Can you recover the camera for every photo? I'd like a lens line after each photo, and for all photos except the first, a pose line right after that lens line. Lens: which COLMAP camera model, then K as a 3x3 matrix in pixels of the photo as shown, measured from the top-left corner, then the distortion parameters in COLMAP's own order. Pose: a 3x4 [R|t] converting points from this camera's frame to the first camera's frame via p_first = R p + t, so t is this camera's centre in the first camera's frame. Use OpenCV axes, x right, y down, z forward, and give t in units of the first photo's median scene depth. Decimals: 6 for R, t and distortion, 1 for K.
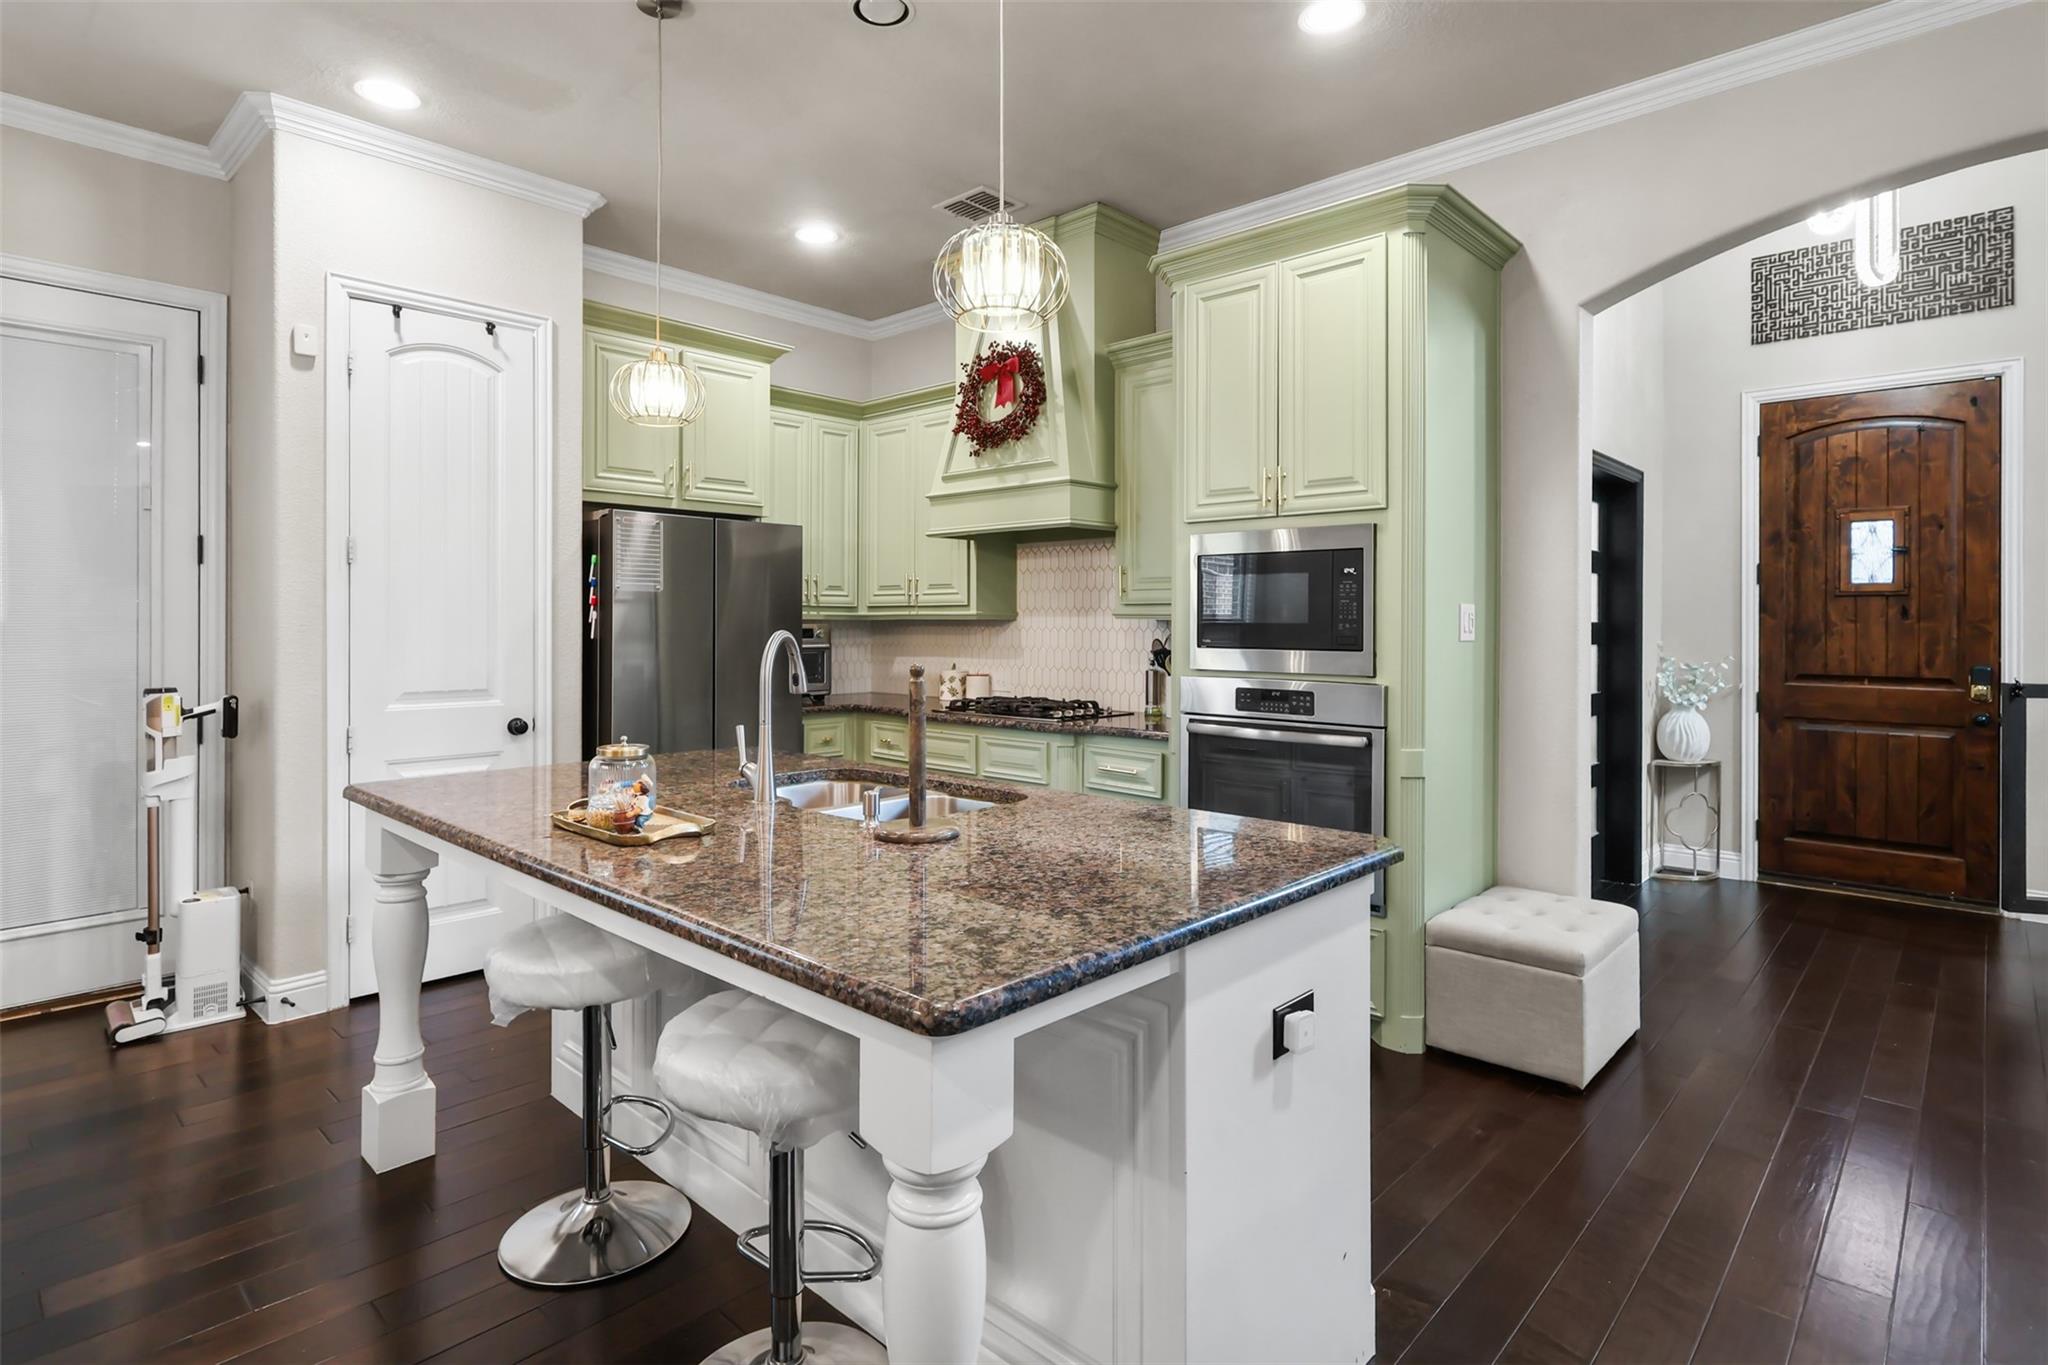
lens RADIAL K [[1023.5, 0, 1020.2], [0, 1023.5, 622.6], [0, 0, 1]] dist [0.001860, 0.000525]
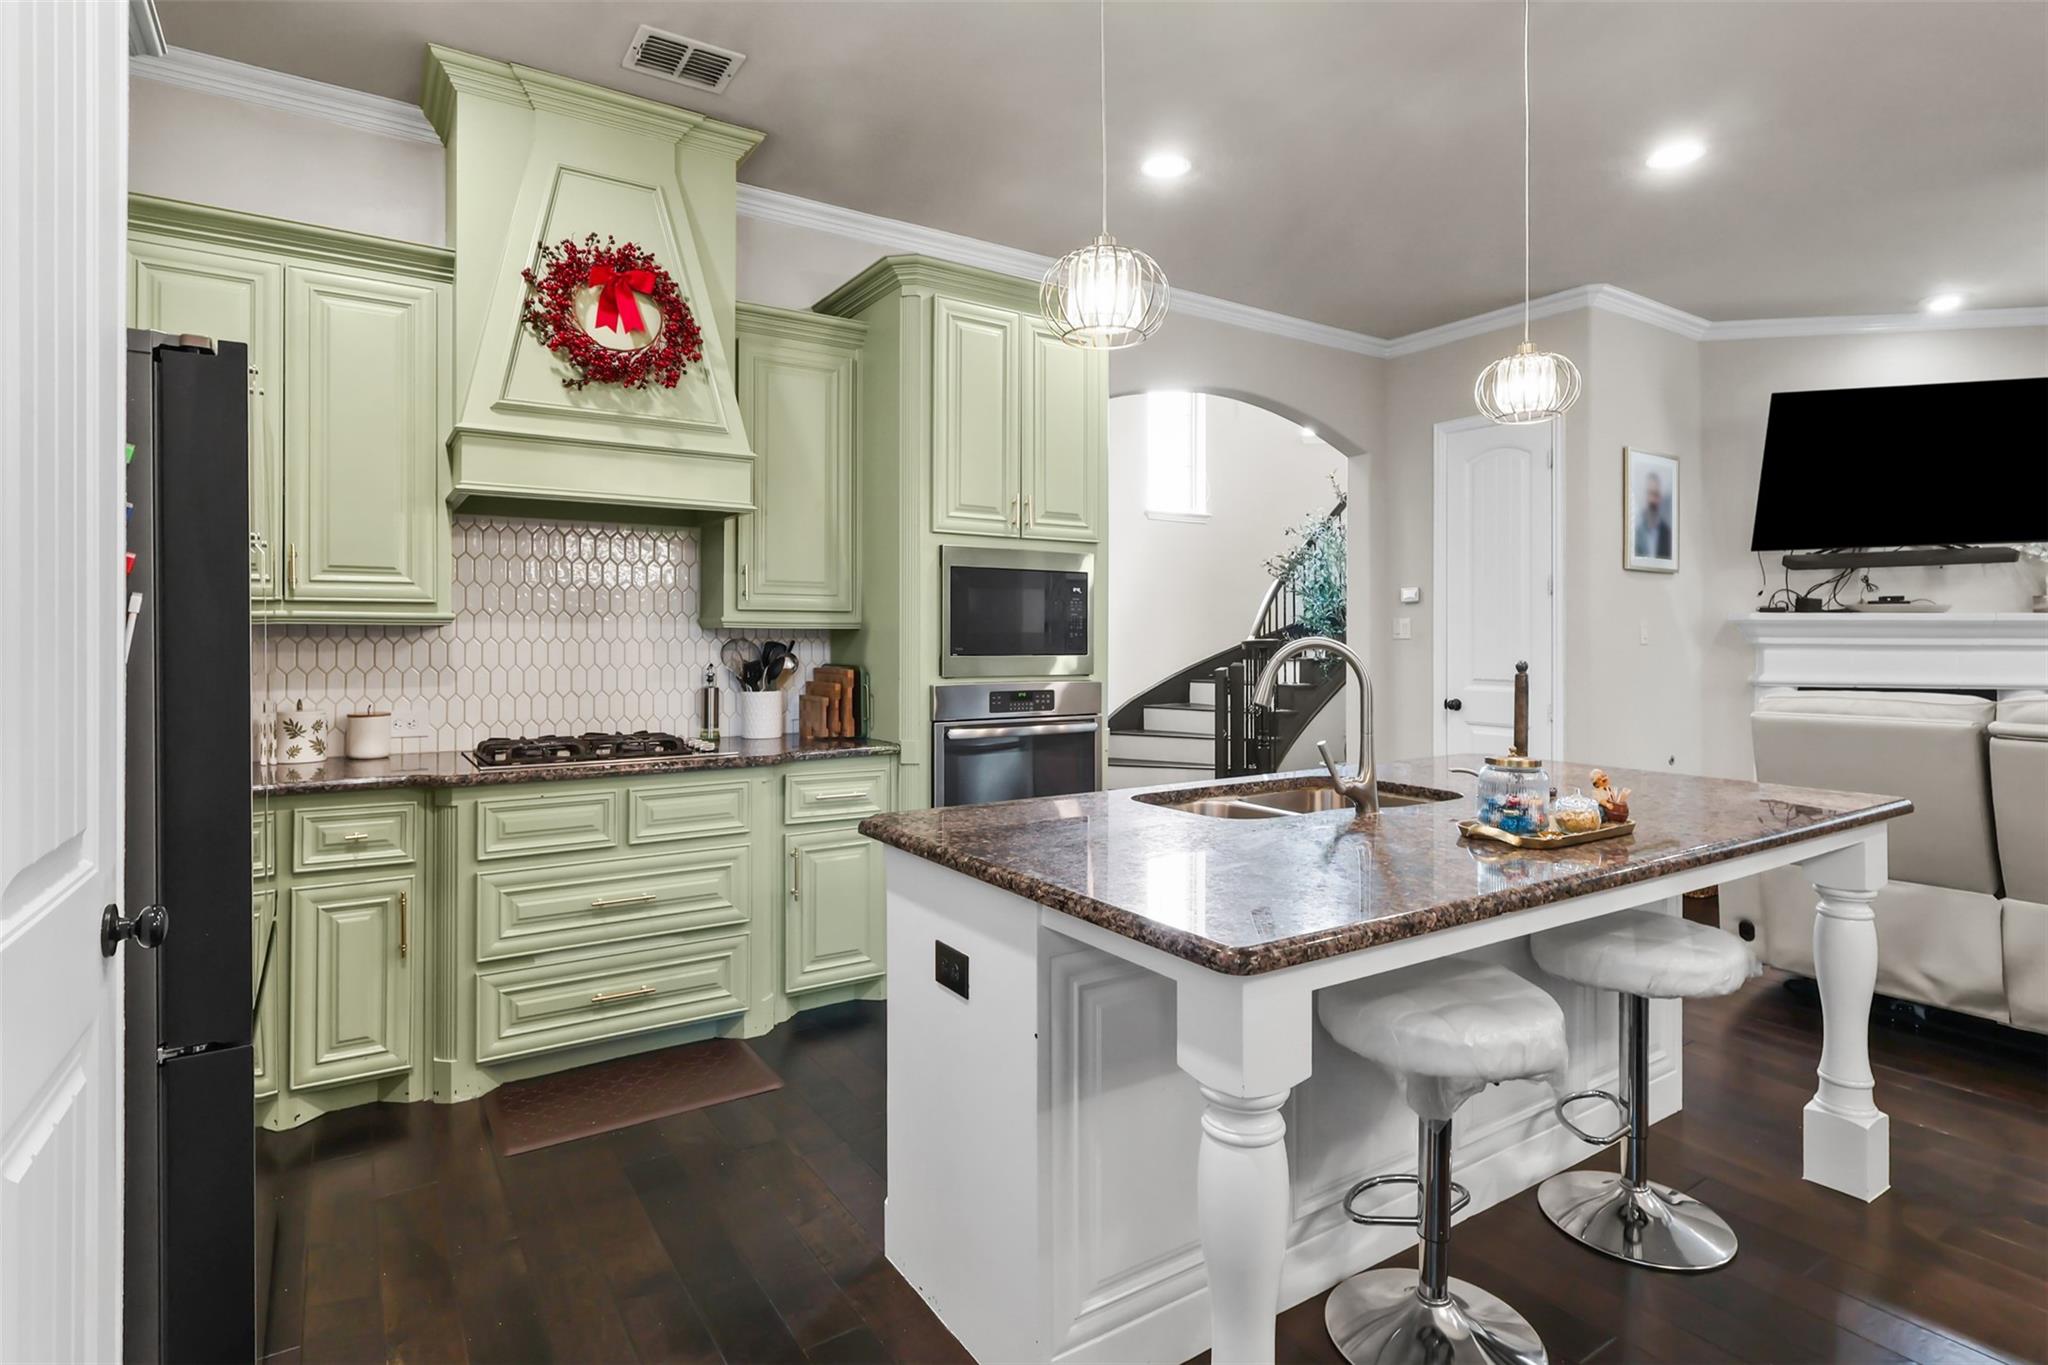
lens RADIAL K [[1055.2, 0, 1024.6], [0, 1055.2, 638.9], [0, 0, 1]] dist [-0.001195, -0.000057]
pose [[0.231399, -0.001224, 0.972858, -1.495792], [-0.000427, 0.999999, 0.001360, 0.010544], [-0.972859, -0.000730, 0.231398, 1.220836]]
